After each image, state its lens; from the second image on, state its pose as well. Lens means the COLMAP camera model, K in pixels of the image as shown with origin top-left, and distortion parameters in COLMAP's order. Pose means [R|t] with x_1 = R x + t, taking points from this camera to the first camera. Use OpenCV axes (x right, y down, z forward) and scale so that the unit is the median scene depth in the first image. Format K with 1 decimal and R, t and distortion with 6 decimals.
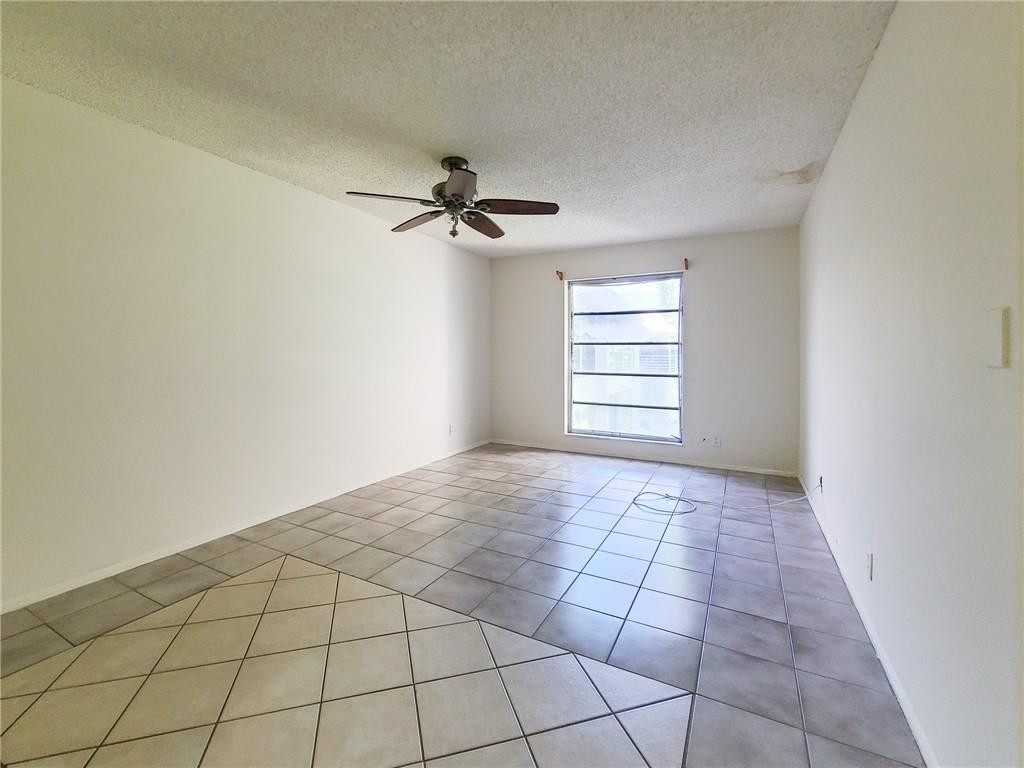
lens RADIAL K [[434.2, 0, 509.0], [0, 434.2, 336.7], [0, 0, 1]] dist [-0.002310, -0.000200]
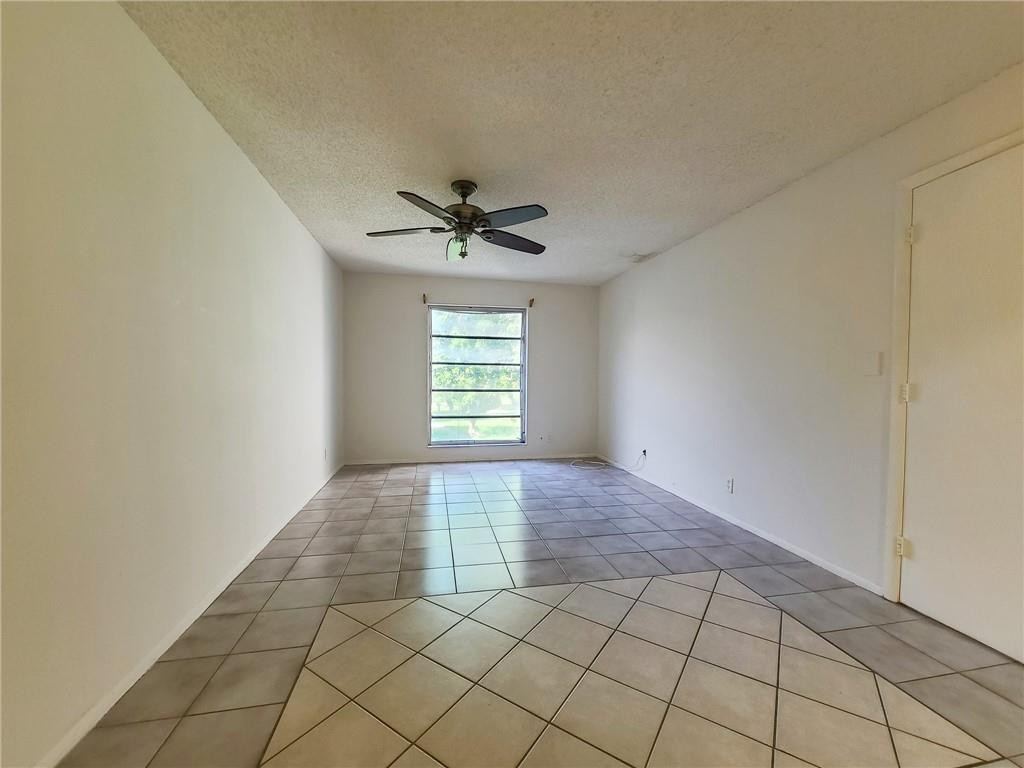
lens RADIAL K [[409.6, 0, 513.1], [0, 409.6, 364.6], [0, 0, 1]] dist [-0.000164, 0.000365]
pose [[0.777481, 0.019736, 0.628596, -0.383346], [-0.028203, 0.999596, 0.003499, 0.011675], [-0.628273, -0.020448, 0.777724, 0.087671]]
